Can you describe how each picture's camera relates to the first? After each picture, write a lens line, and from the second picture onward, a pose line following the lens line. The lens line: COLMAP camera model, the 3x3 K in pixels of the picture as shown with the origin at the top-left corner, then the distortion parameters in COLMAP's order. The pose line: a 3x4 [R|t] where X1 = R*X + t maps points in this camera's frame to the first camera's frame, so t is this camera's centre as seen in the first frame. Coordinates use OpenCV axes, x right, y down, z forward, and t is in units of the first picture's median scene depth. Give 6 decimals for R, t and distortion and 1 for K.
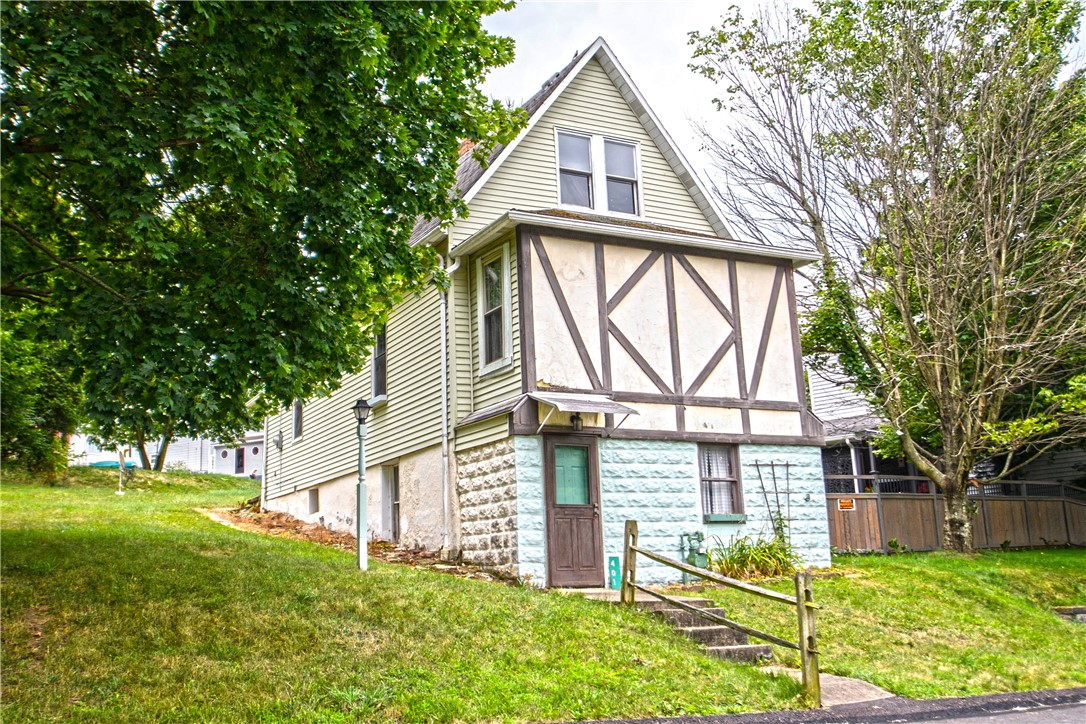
lens RADIAL K [[1073.2, 0, 541.6], [0, 1073.2, 358.6], [0, 0, 1]] dist [0.012987, 0.000000]
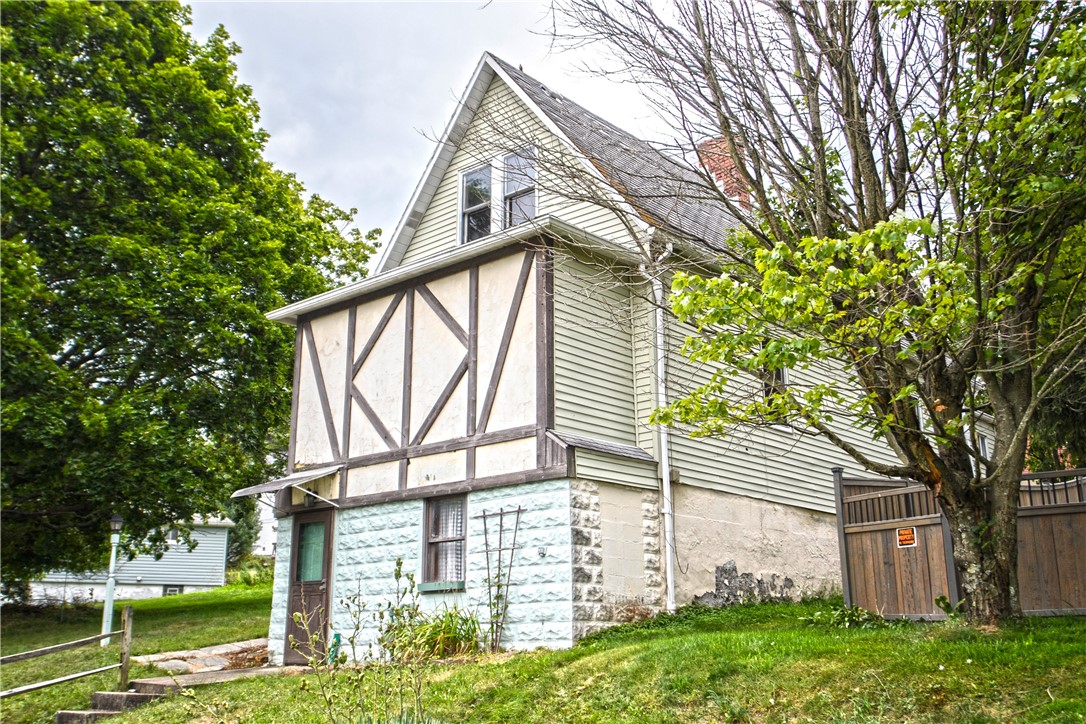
lens RADIAL K [[1073.2, 0, 542.9], [0, 1073.2, 363.5], [0, 0, 1]] dist [0.012987, 0.000000]
pose [[0.366111, -0.208472, -0.906919, 0.968271], [0.190933, 0.970677, -0.146051, 0.114868], [0.910773, -0.119690, 0.395180, 0.748122]]
